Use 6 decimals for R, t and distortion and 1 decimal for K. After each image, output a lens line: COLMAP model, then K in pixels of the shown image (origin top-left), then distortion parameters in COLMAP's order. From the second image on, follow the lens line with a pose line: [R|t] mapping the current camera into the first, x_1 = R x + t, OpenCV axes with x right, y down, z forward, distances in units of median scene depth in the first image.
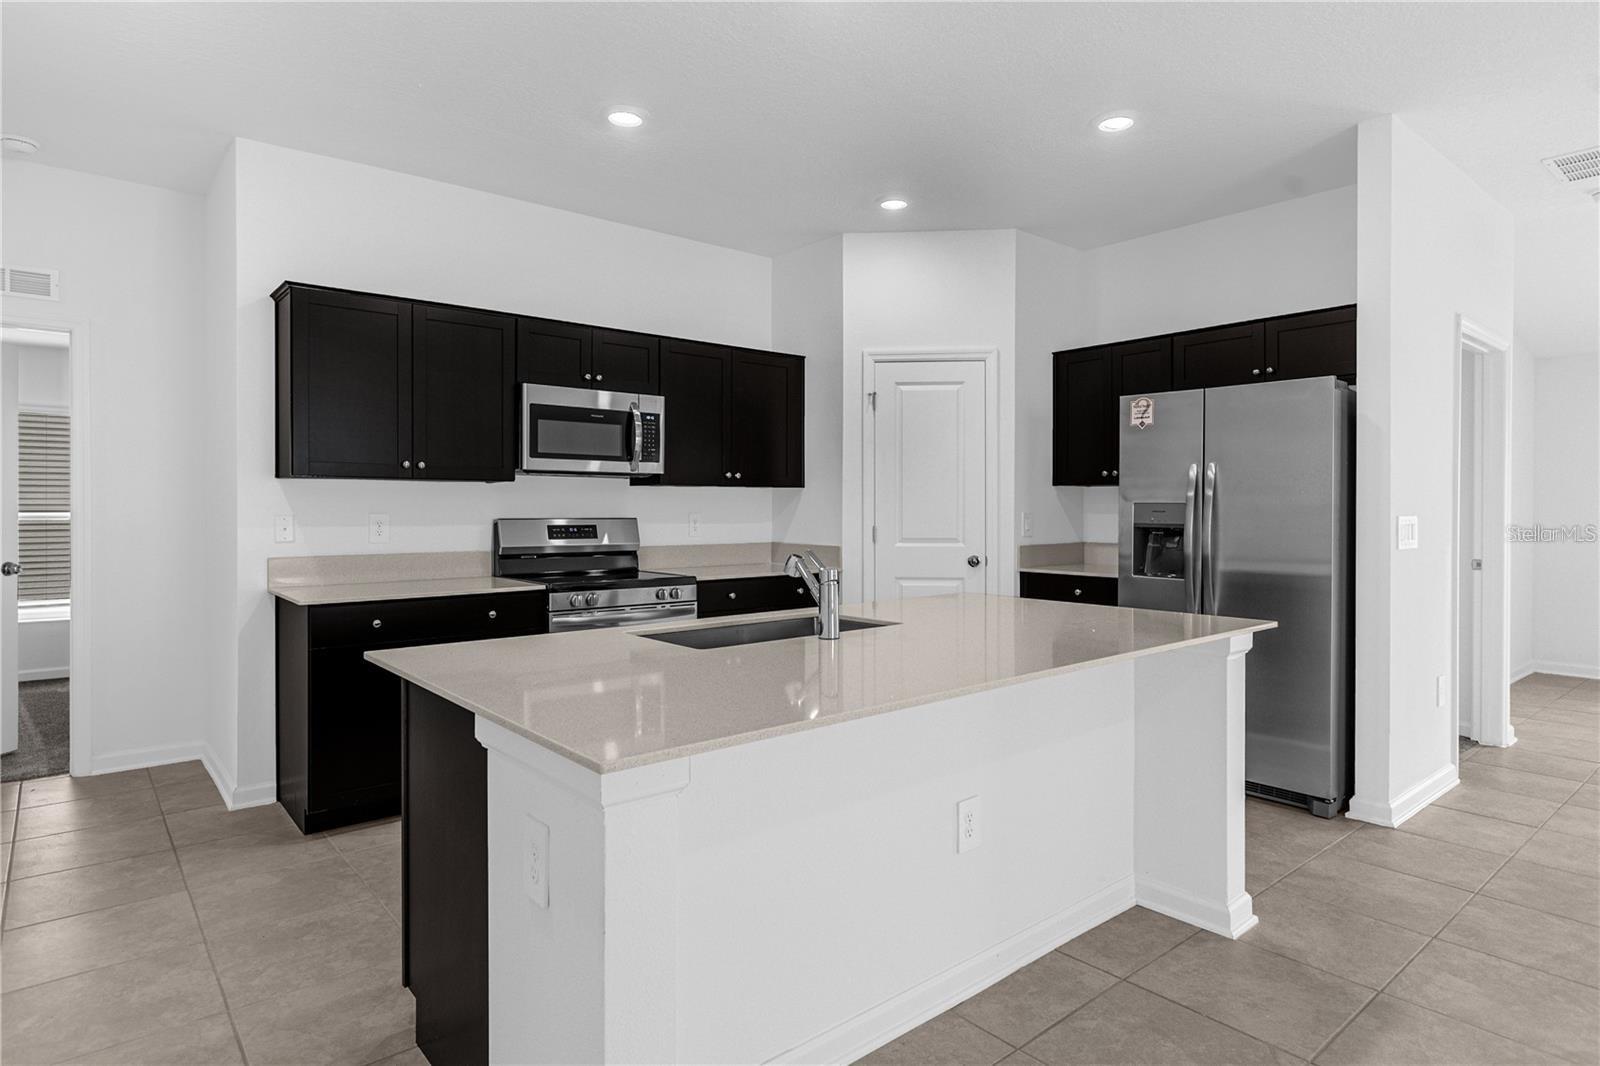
lens RADIAL K [[881.6, 0, 810.1], [0, 881.6, 516.2], [0, 0, 1]] dist [0.004437, 0.000107]
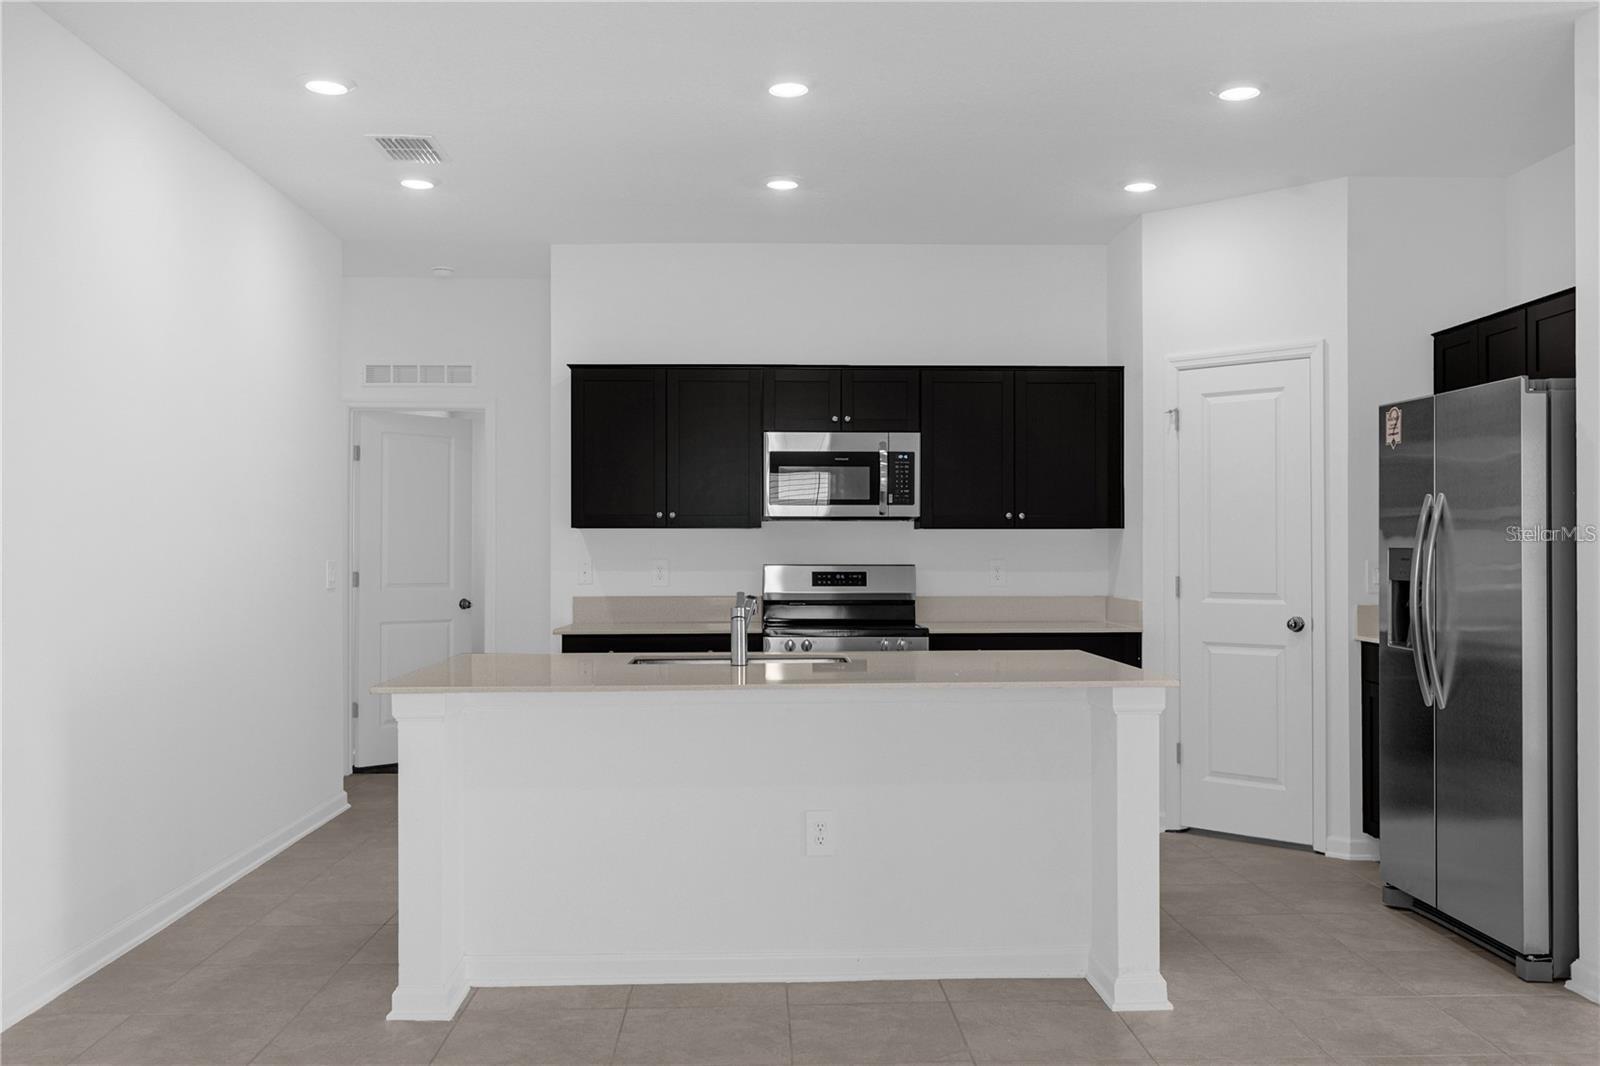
lens RADIAL K [[1427.0, 0, 801.0], [0, 1427.0, 544.8], [0, 0, 1]] dist [0.003556, 0.027059]
pose [[0.777192, -0.003887, -0.629251, 0.682425], [-0.003880, 0.999932, -0.010969, -0.002002], [0.629252, 0.010966, 0.777124, -0.235383]]
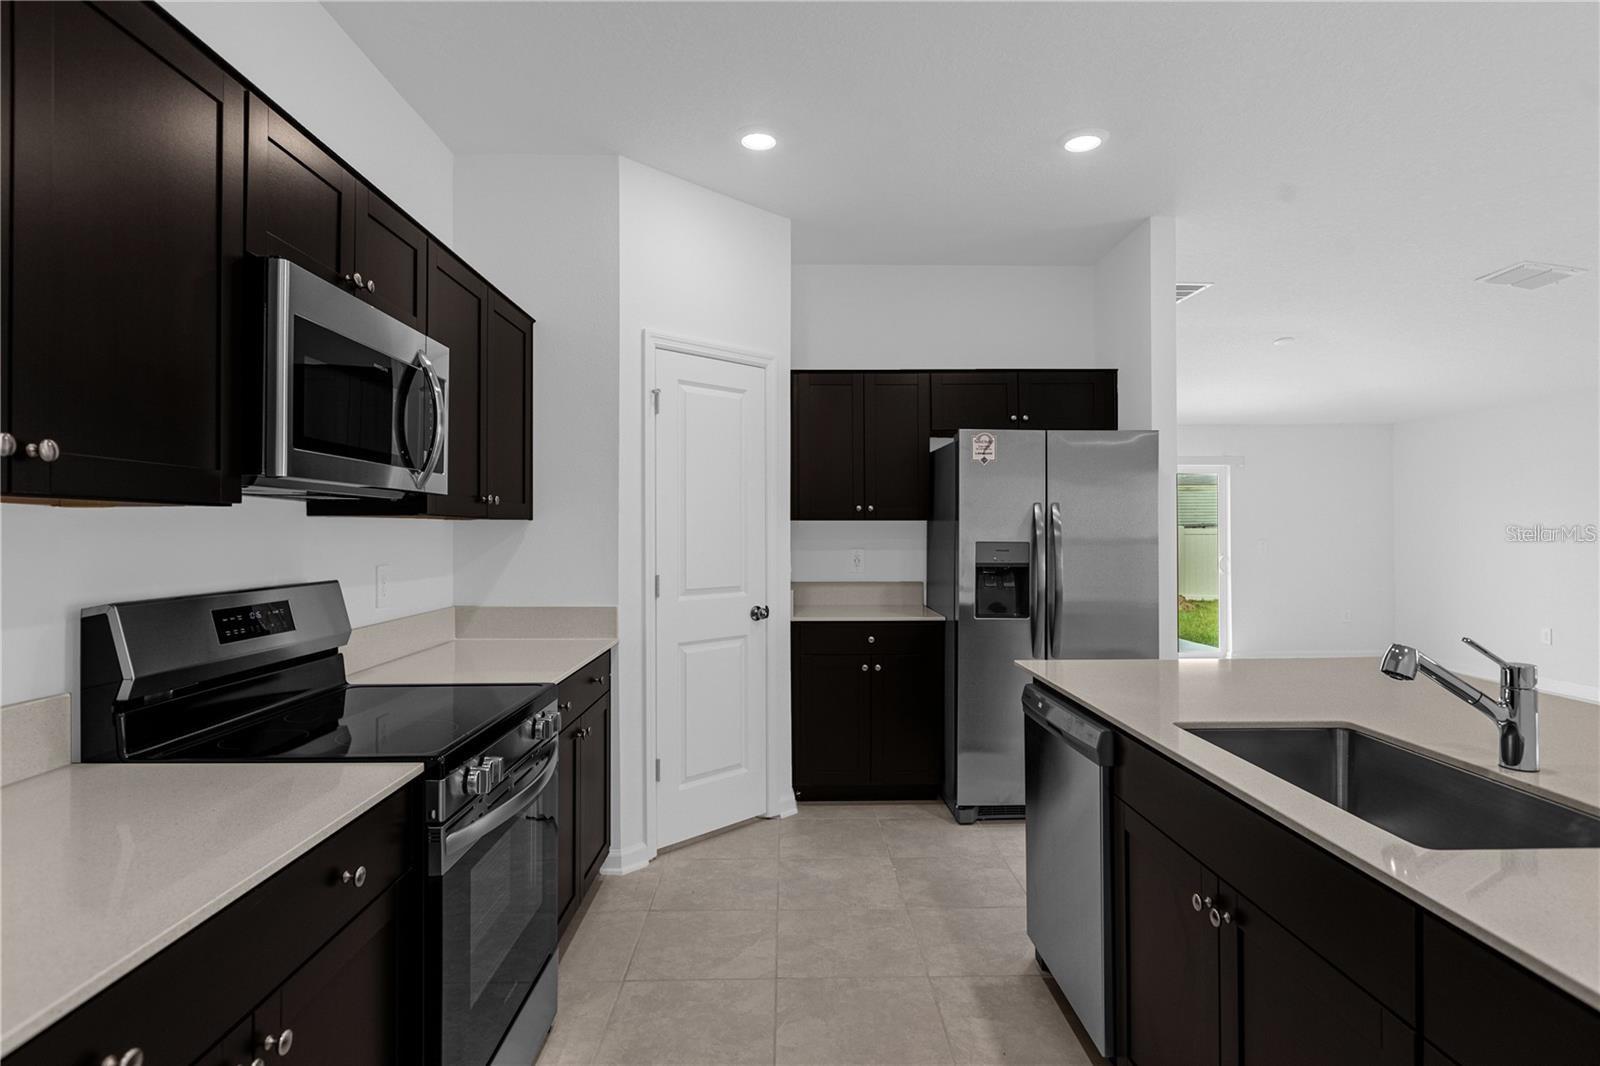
lens RADIAL K [[840.3, 0, 789.8], [0, 840.3, 526.9], [0, 0, 1]] dist [-0.004953, 0.000184]
pose [[0.633616, 0.000472, 0.773648, -0.428373], [0.010421, 0.999904, -0.009145, -0.022926], [-0.773578, 0.013857, 0.633550, 0.531640]]
